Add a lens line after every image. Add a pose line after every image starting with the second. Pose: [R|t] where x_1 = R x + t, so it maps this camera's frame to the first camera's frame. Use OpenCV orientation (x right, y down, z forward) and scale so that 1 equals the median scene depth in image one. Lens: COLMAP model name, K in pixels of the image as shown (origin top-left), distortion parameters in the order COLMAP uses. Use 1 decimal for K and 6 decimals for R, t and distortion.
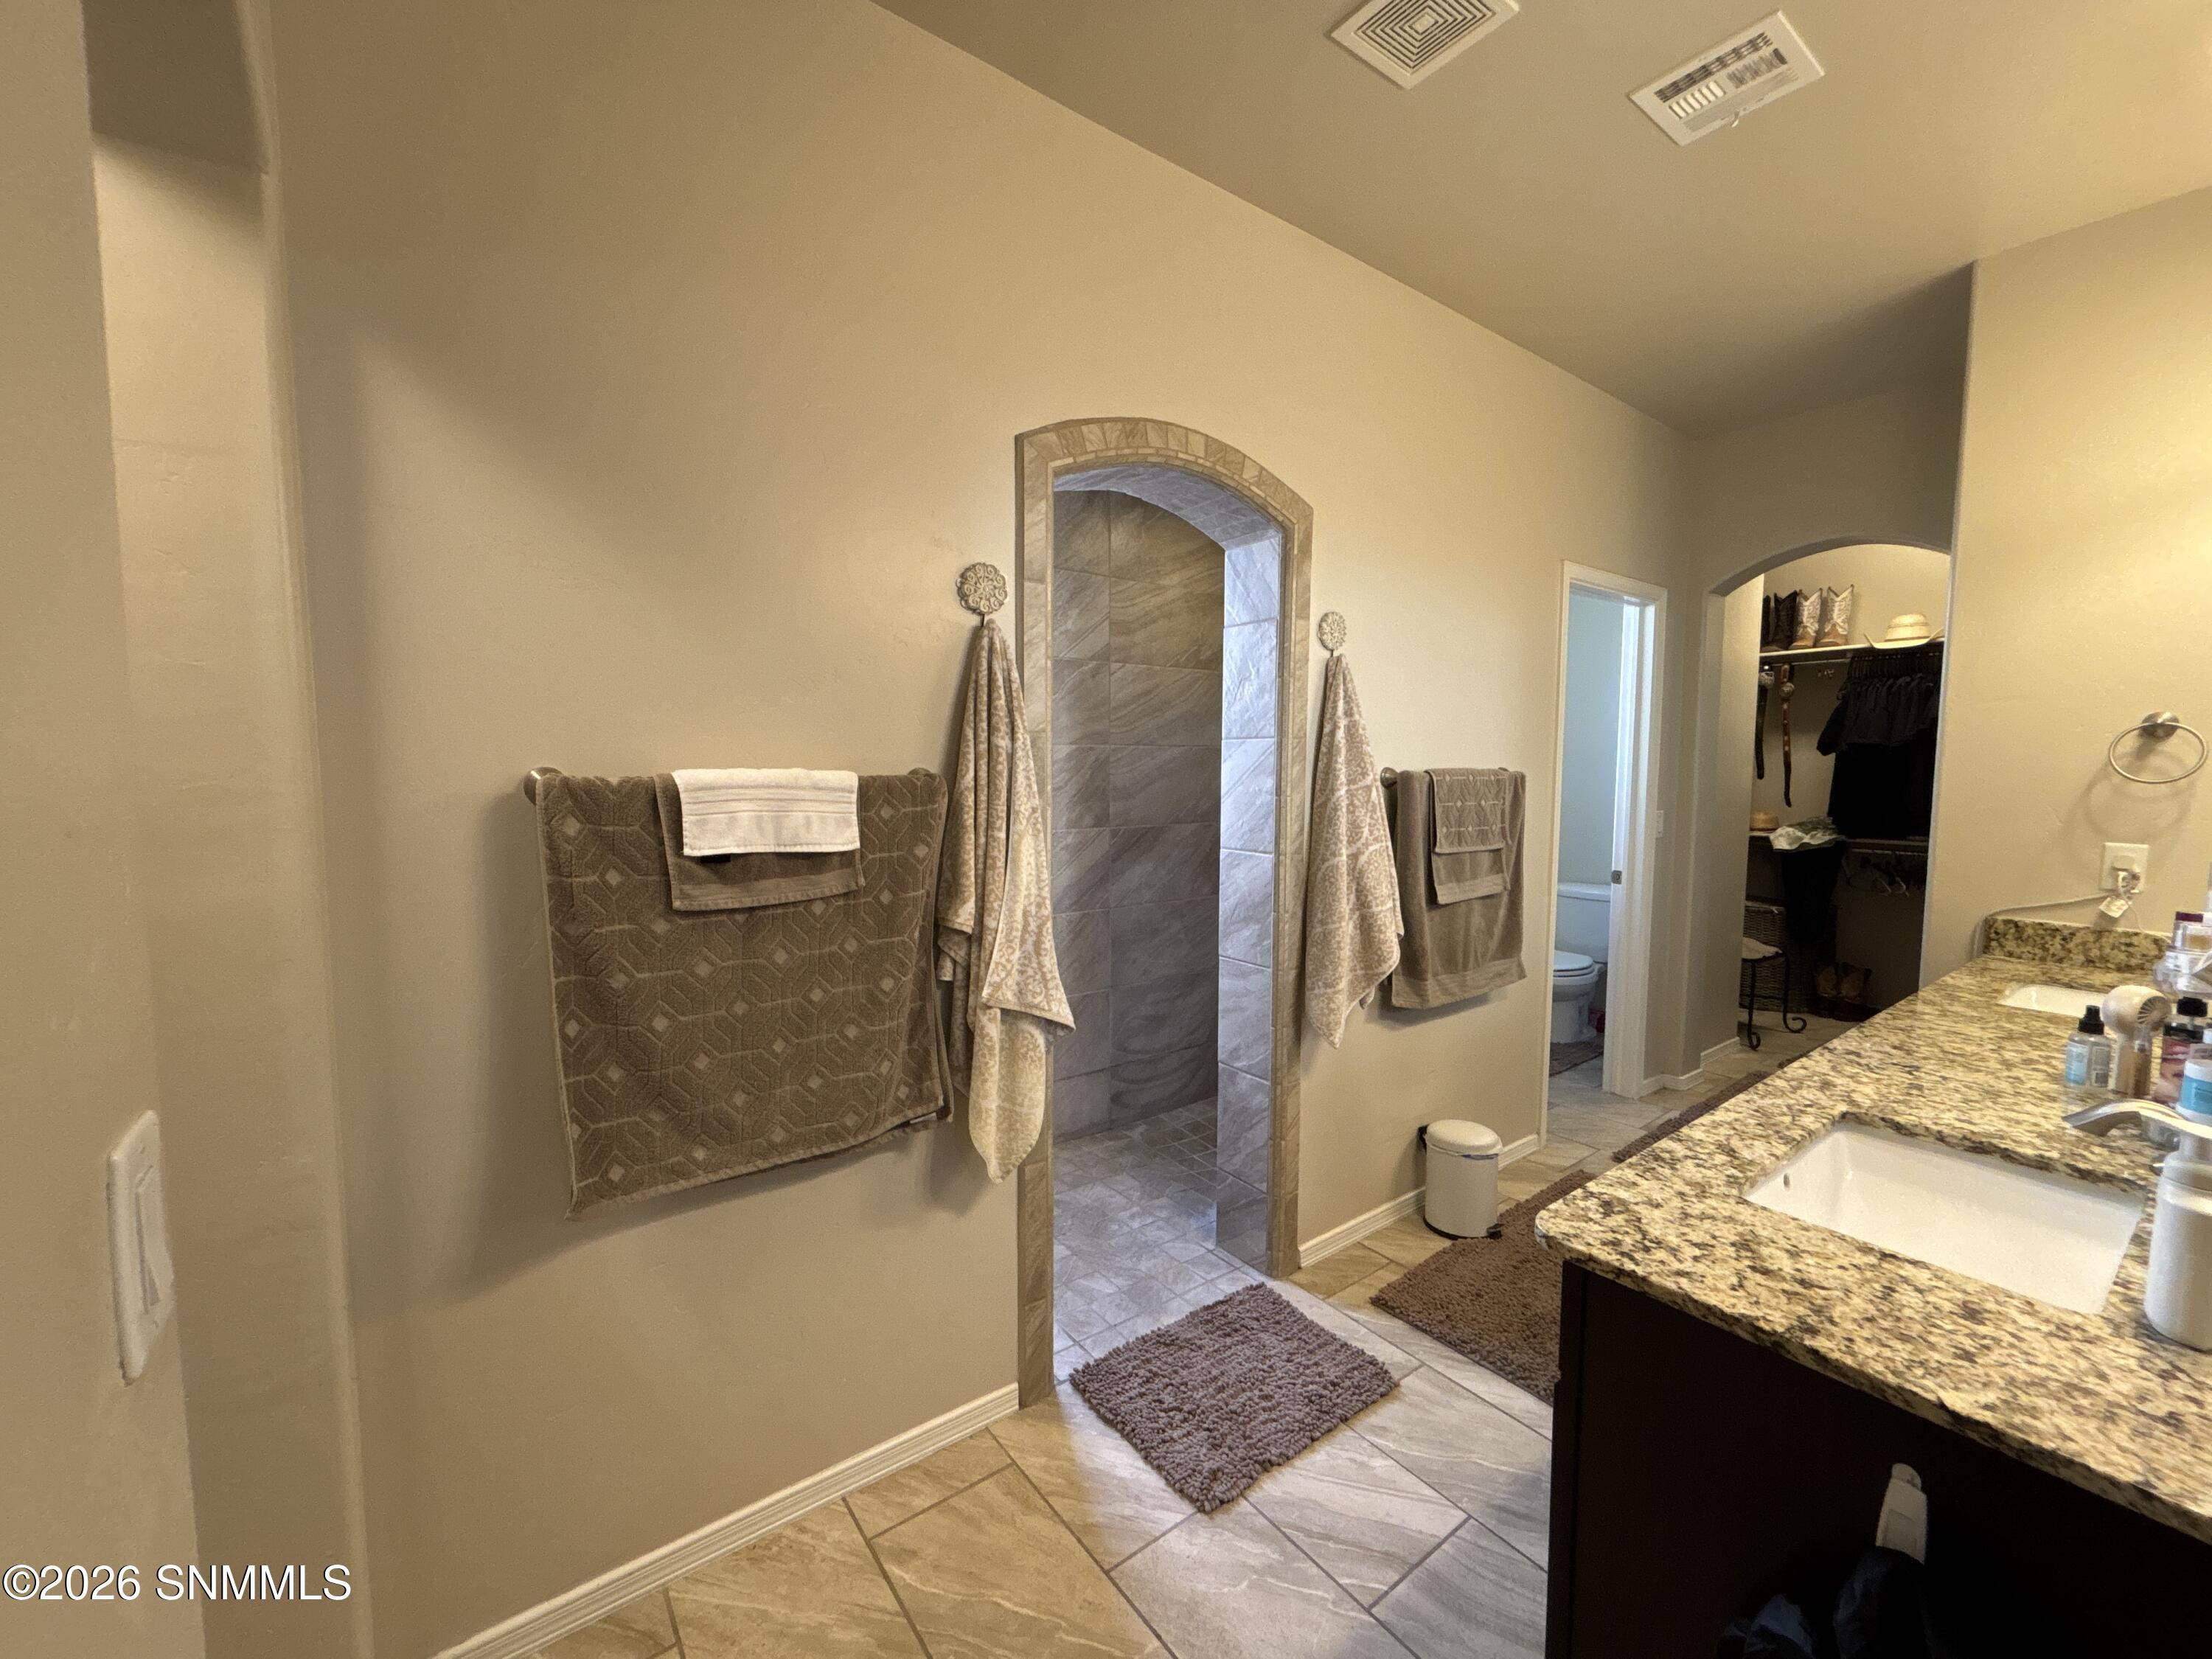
lens RADIAL K [[893.7, 0, 1105.9], [0, 893.7, 829.5], [0, 0, 1]] dist [-0.001525, 0.000229]
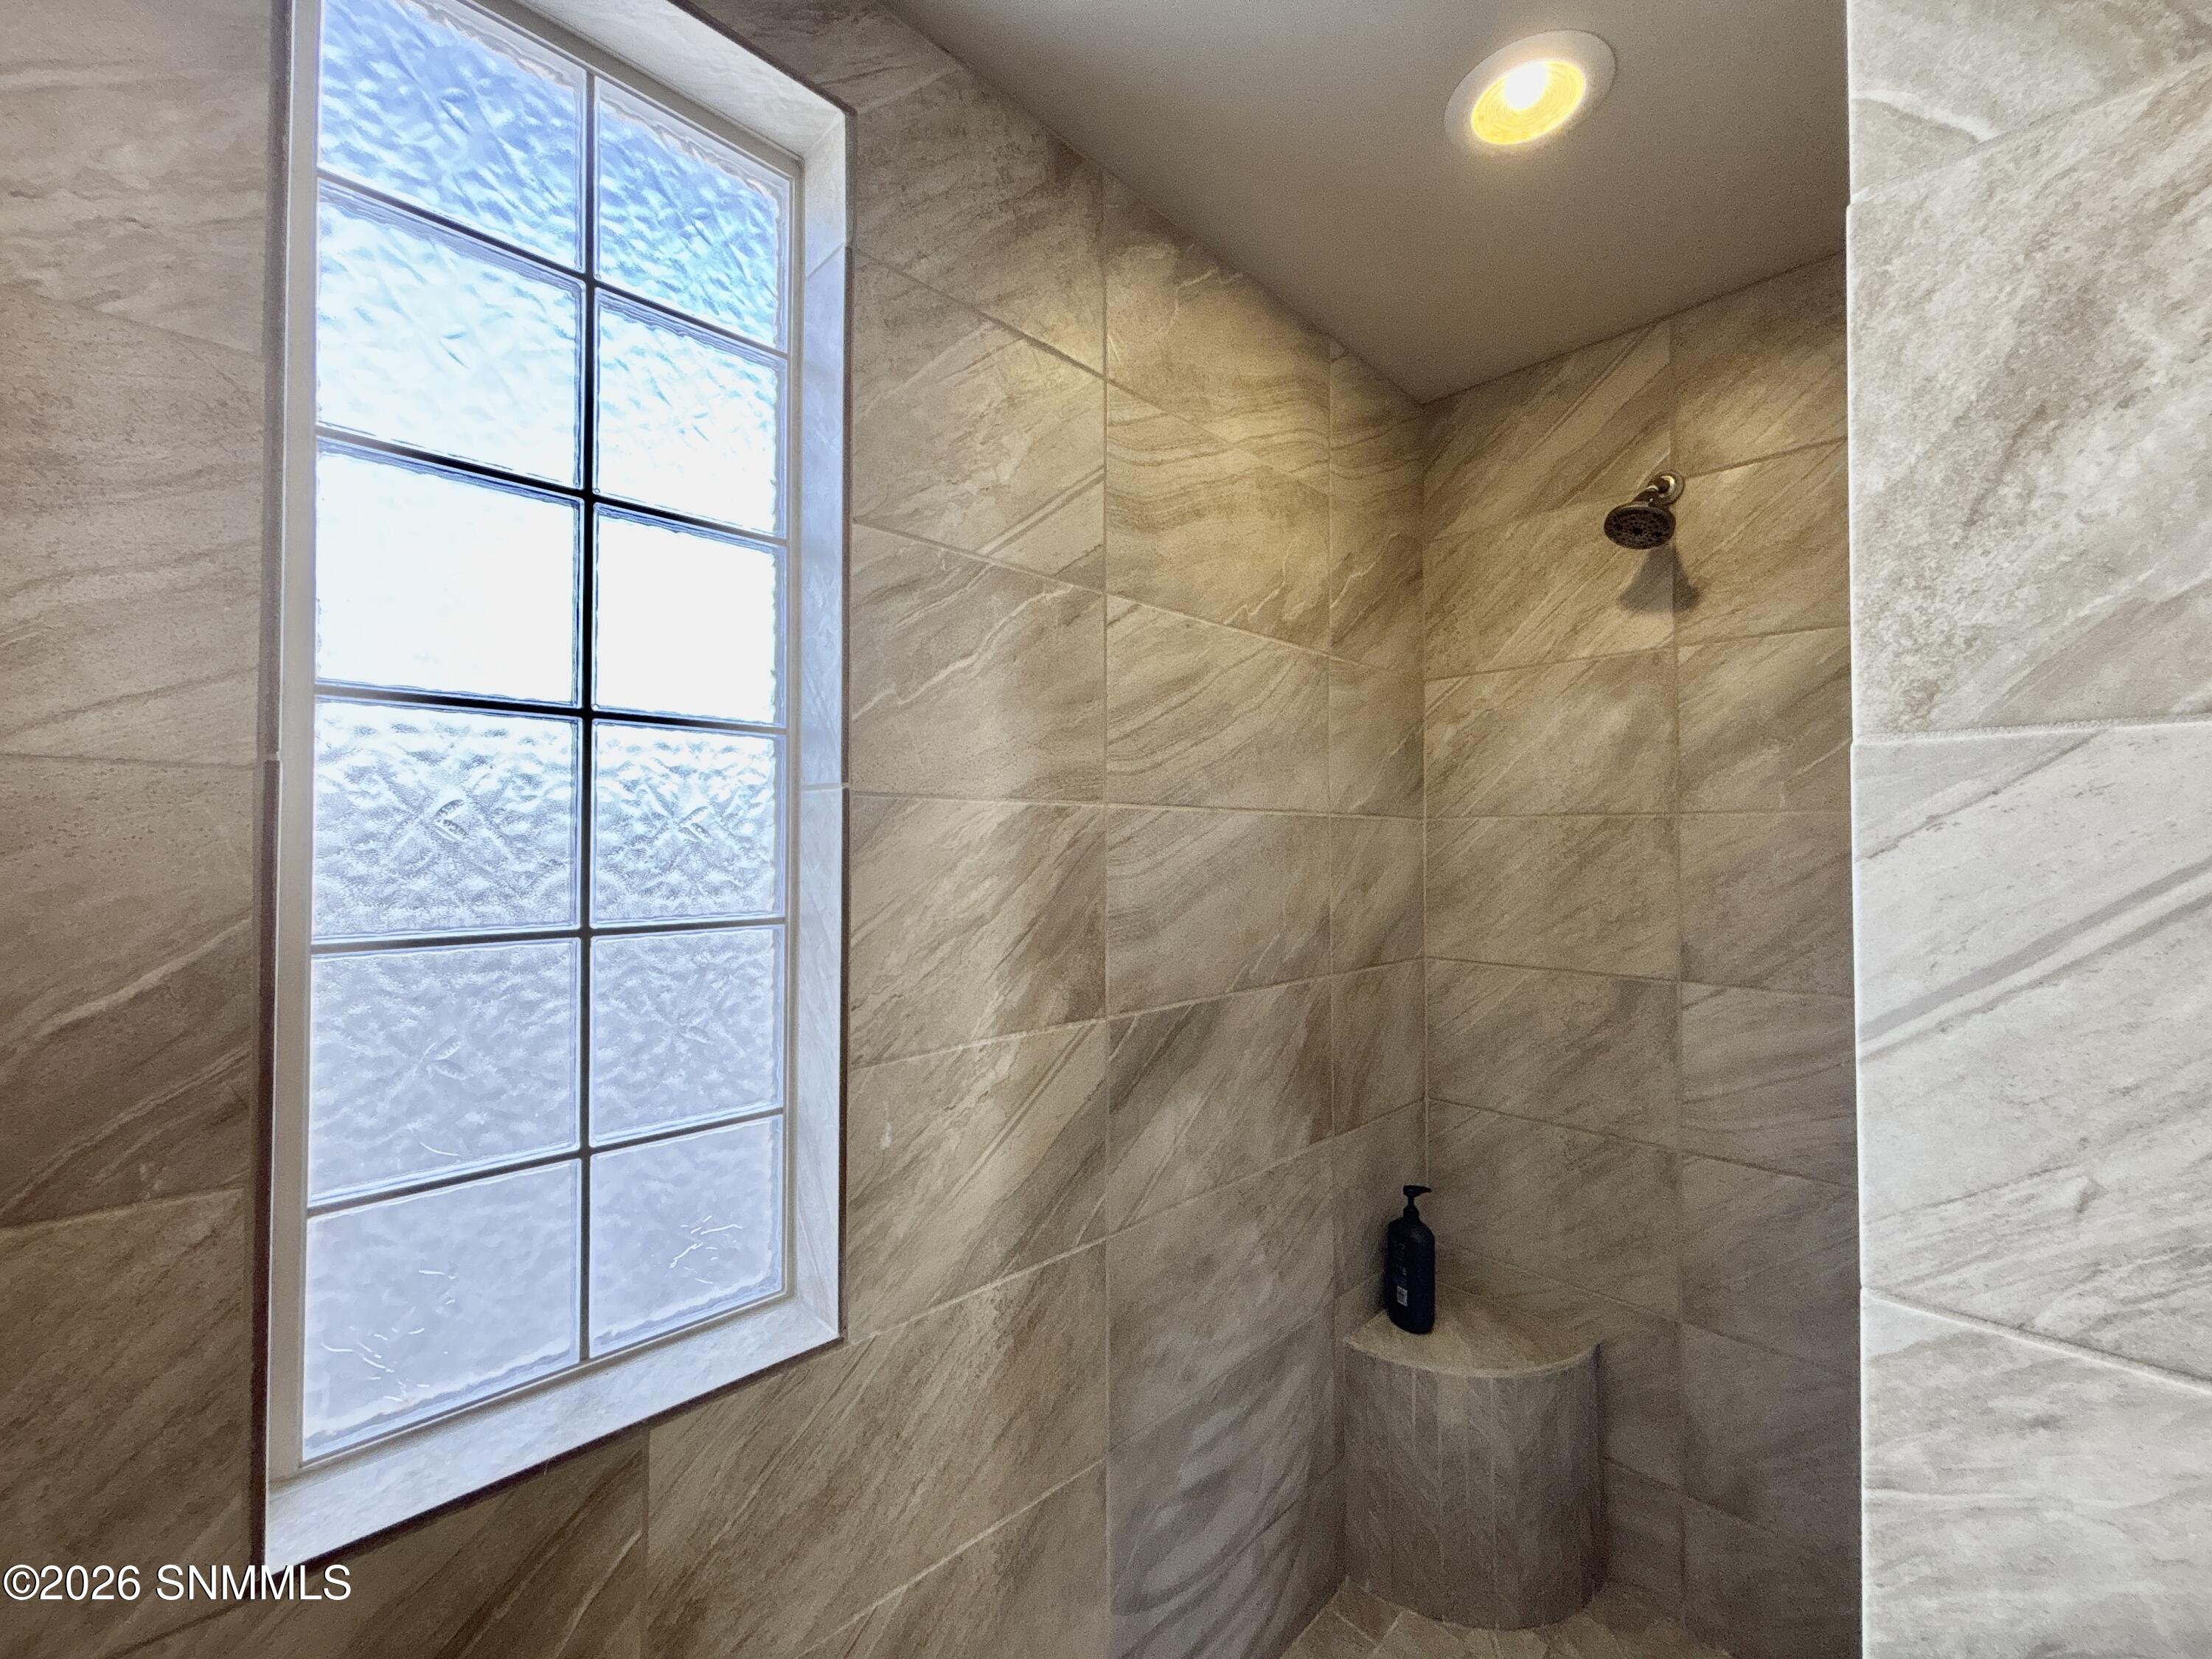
lens RADIAL K [[893.7, 0, 1105.0], [0, 893.7, 829.9], [0, 0, 1]] dist [-0.001525, 0.000229]
pose [[0.990671, 0.002860, 0.136248, -0.047348], [0.009290, 0.996037, -0.088456, -0.047782], [-0.135960, 0.088897, 0.986718, 0.606435]]
